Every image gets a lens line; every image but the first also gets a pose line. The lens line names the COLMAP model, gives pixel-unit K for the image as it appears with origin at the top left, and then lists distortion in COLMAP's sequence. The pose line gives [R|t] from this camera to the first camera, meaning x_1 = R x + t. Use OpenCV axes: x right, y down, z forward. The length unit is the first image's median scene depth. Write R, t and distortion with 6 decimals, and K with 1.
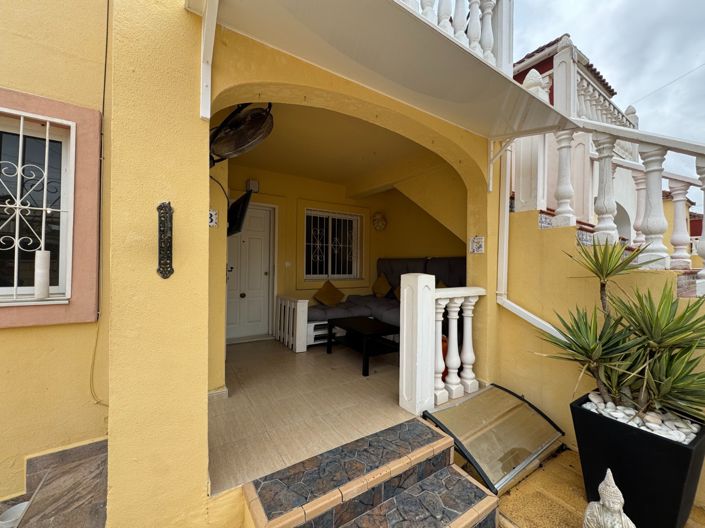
lens RADIAL K [[282.3, 0, 352.5], [0, 282.3, 264.0], [0, 0, 1]] dist [0.000411, 0.000054]
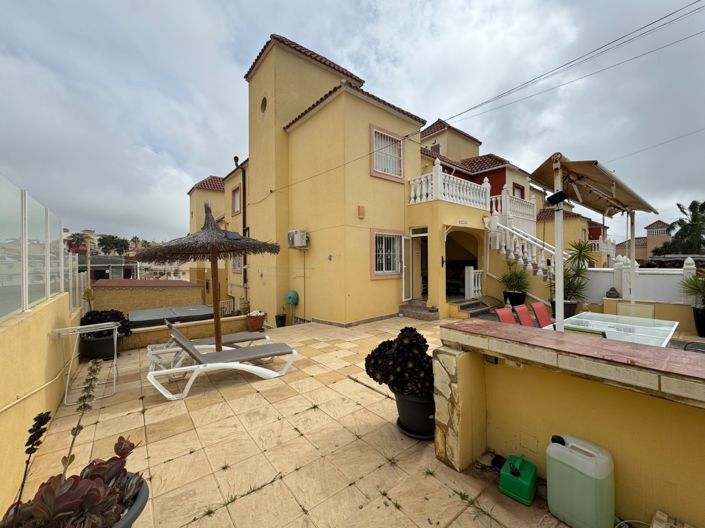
lens RADIAL K [[285.4, 0, 352.5], [0, 285.4, 264.0], [0, 0, 1]] dist [-0.000374, -0.000012]
pose [[0.994894, -0.021082, 0.098701, -1.763846], [0.020856, 0.999777, 0.003317, -0.045503], [-0.098749, -0.001241, 0.995112, -2.801564]]
